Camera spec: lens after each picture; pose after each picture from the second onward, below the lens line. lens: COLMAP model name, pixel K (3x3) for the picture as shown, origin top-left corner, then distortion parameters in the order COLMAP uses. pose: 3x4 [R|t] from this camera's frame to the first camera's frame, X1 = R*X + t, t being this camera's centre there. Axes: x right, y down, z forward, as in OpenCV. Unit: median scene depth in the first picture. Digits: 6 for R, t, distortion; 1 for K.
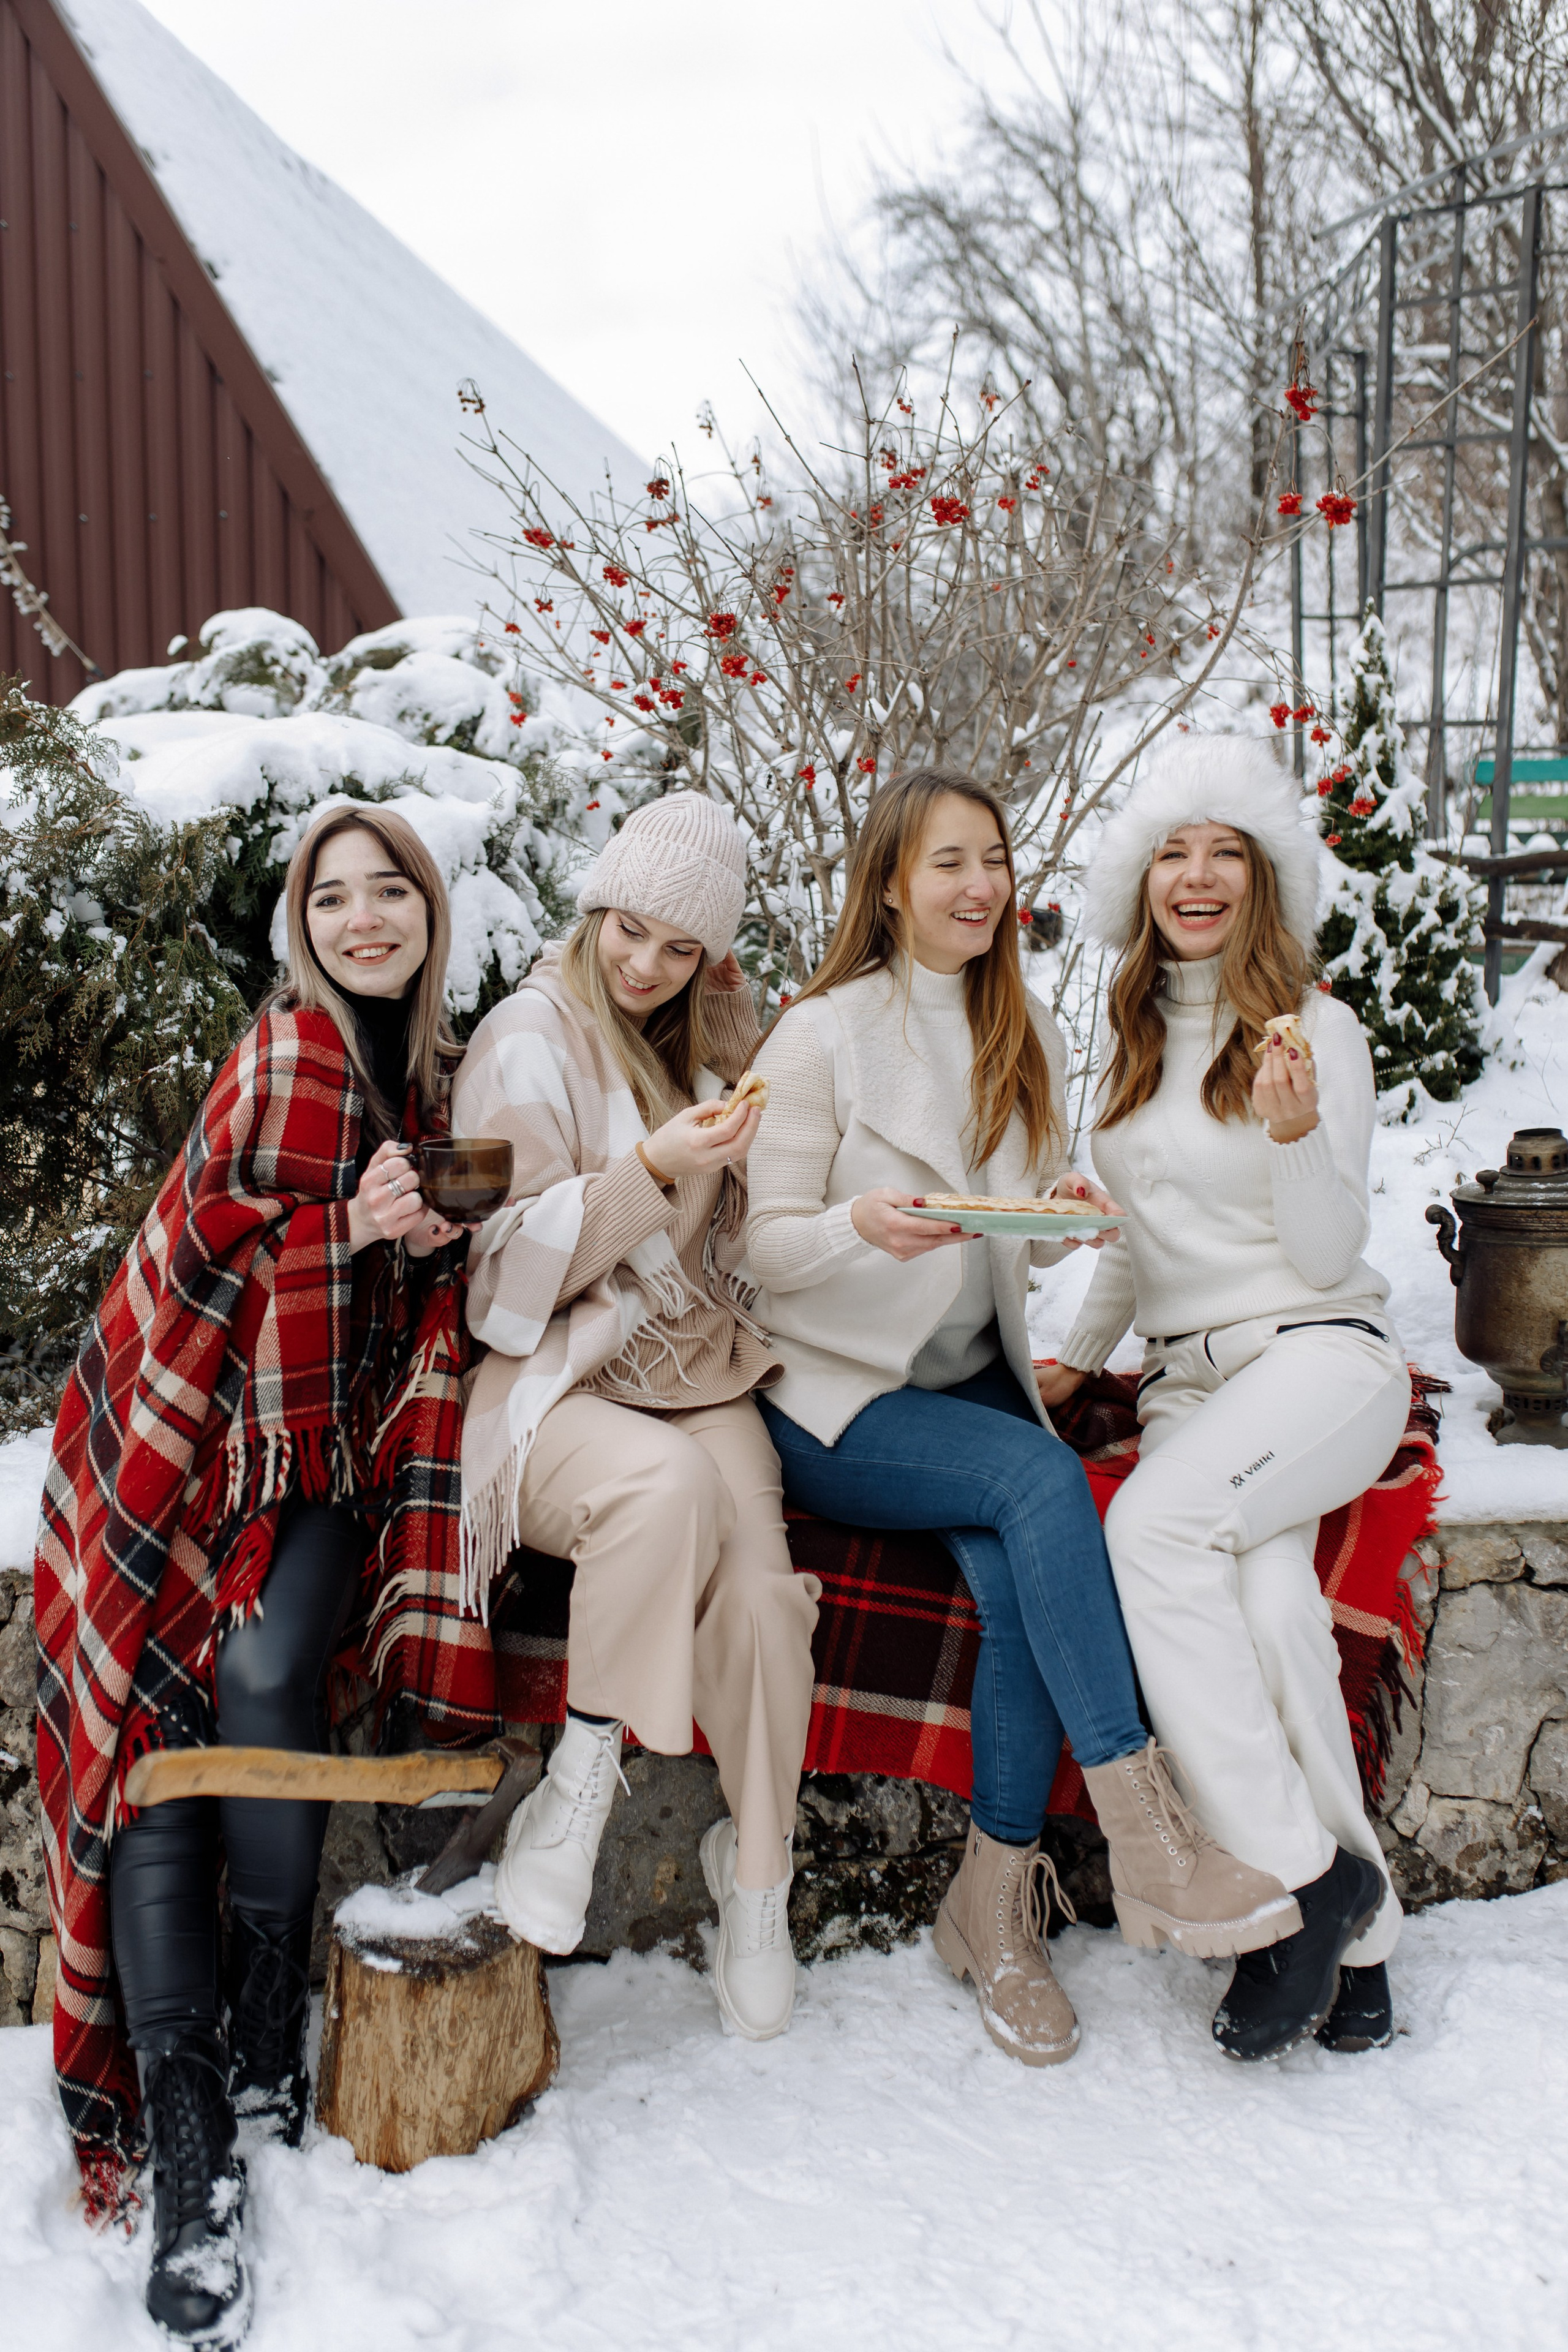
lens RADIAL K [[2244.8, 0, 797.1], [0, 2244.8, 1183.1], [0, 0, 1]] dist [-0.026796, 0.005009]
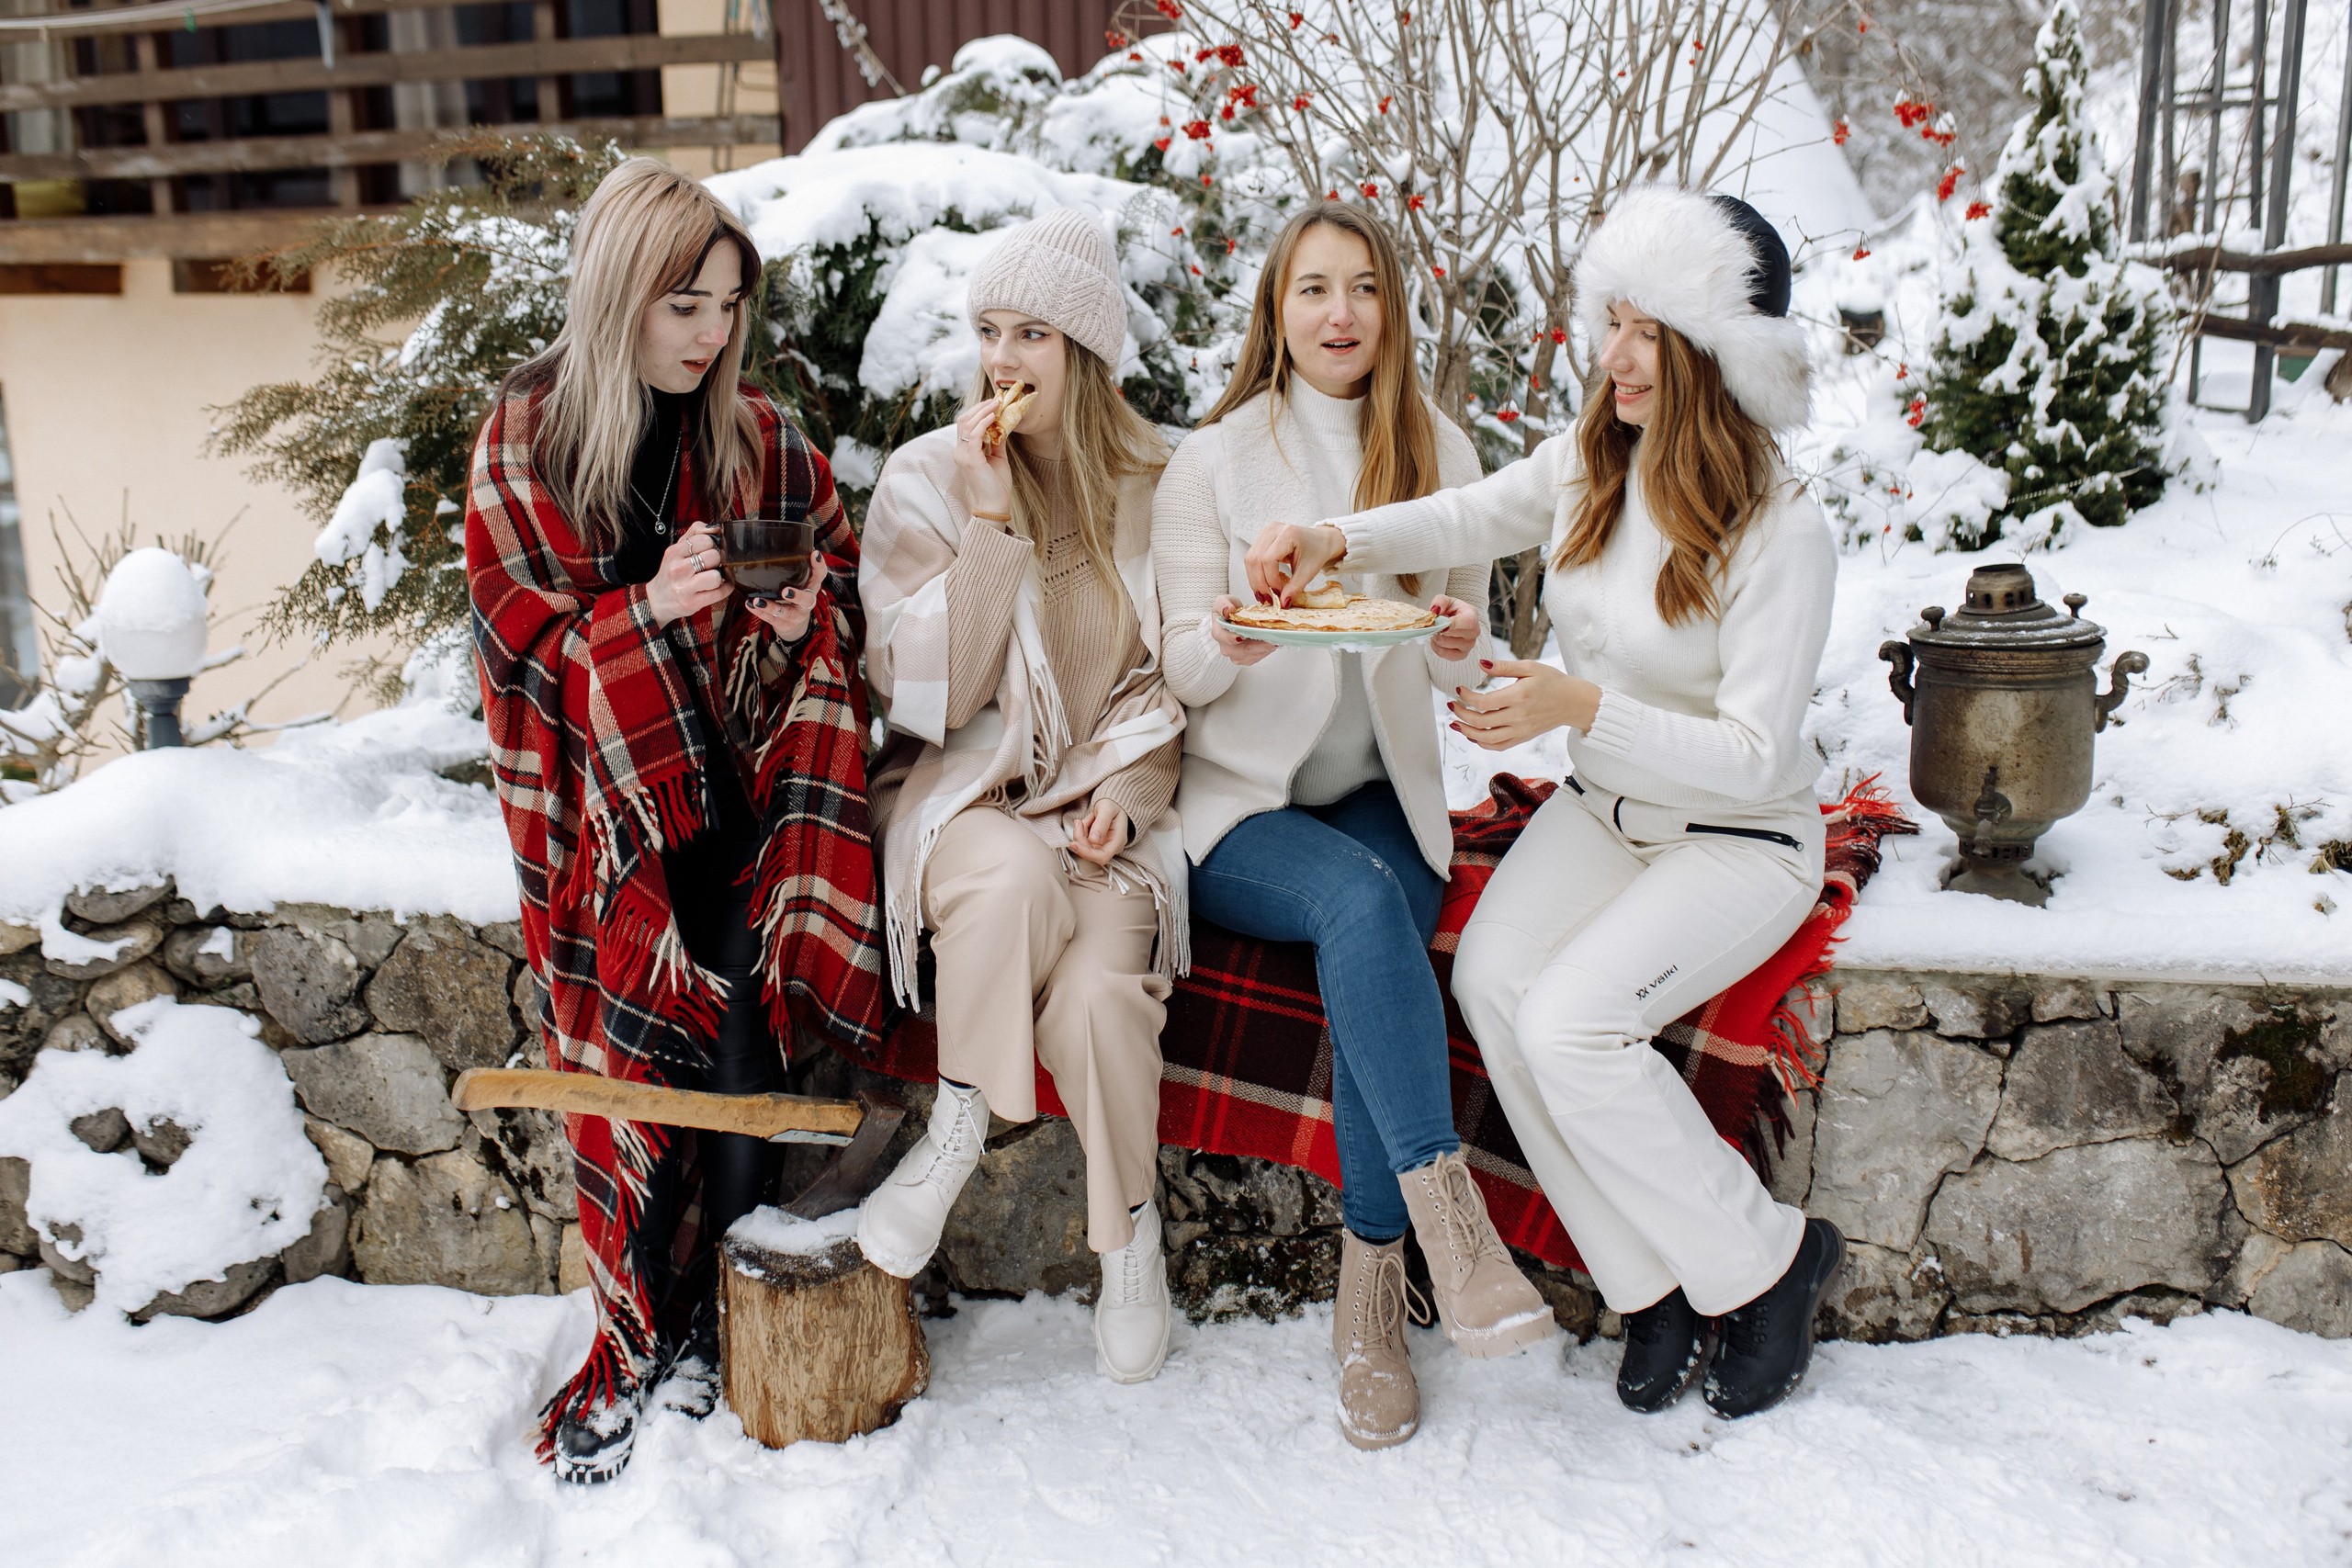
lens RADIAL K [[2251.1, 0, 1170.1], [0, 2251.1, 791.1], [0, 0, 1]] dist [-0.026761, -0.002872]
pose [[0.954027, 0.048319, -0.295799, 0.271180], [-0.020096, 0.995011, 0.097721, -0.013803], [0.299045, -0.087284, 0.950239, -0.017957]]
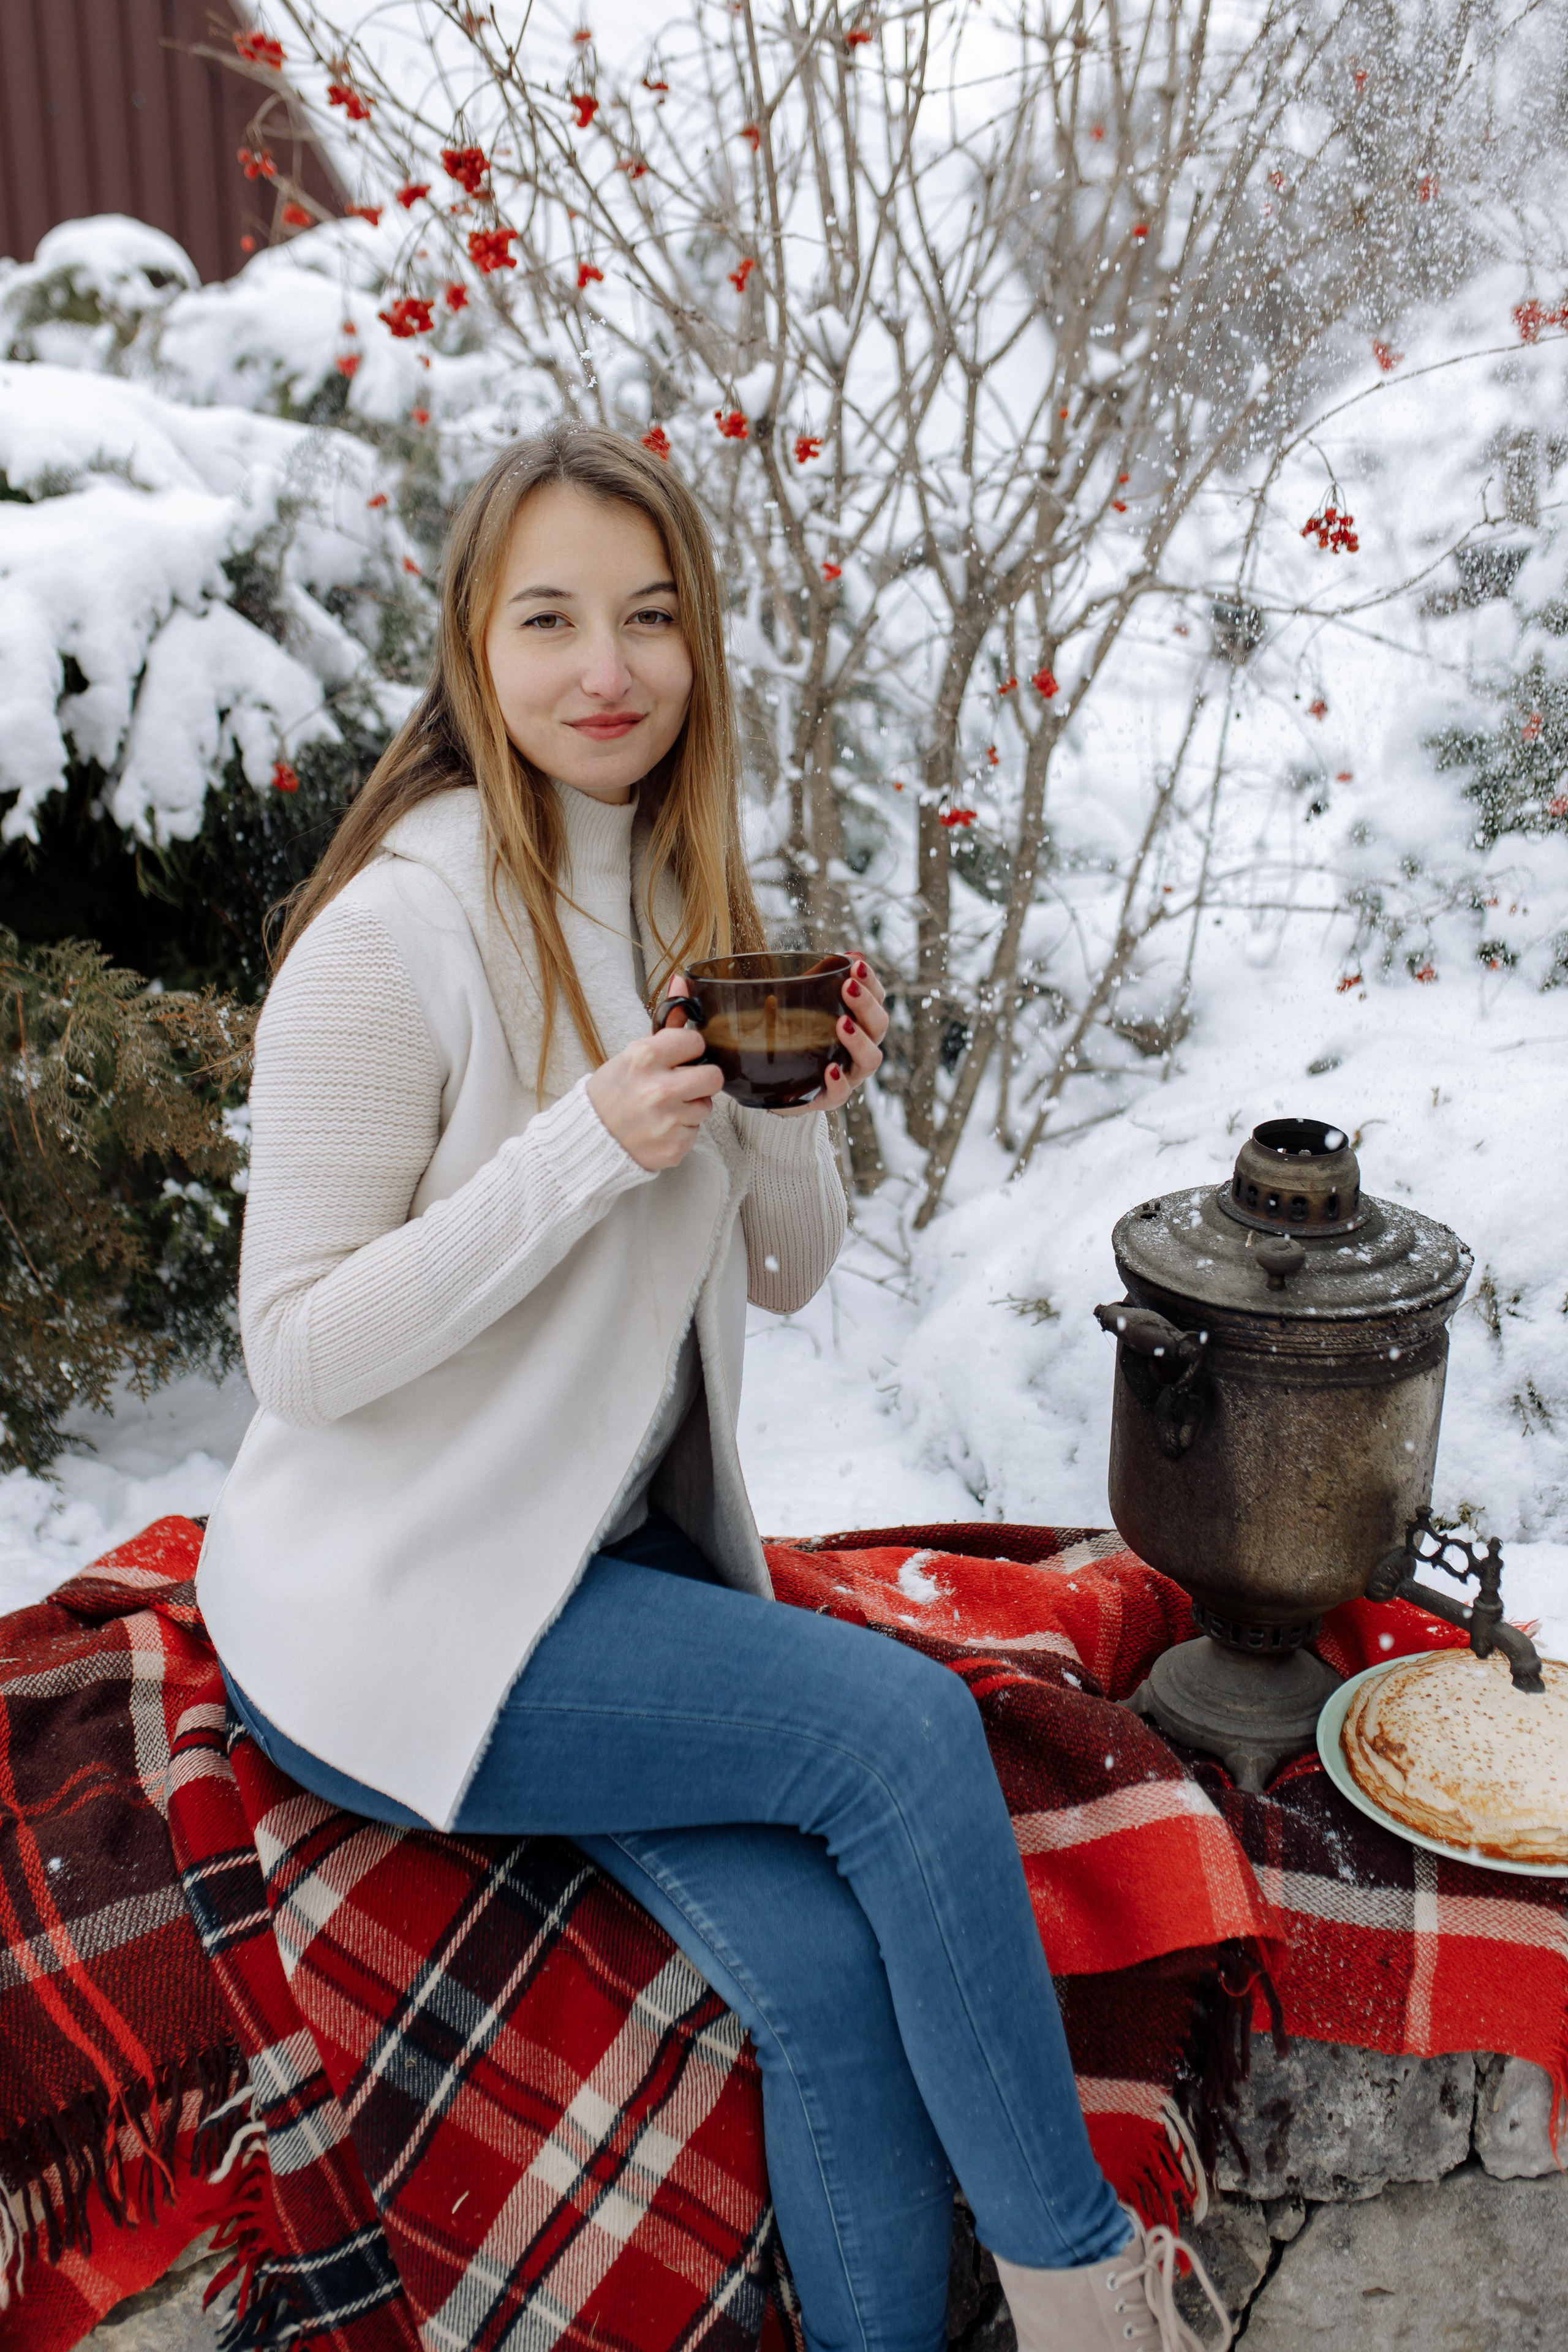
lens RADIAL K [[2240.5, 0, 779.5], [0, 2240.5, 1163.3], [0, 0, 1]] dist [-0.032548, 0.020253]
pose [[0.991948, 0.016860, -0.125517, 0.120893], [0.000503, 0.990567, 0.137029, -0.084420], [0.126643, -0.135989, 0.982583, 0.452212]]
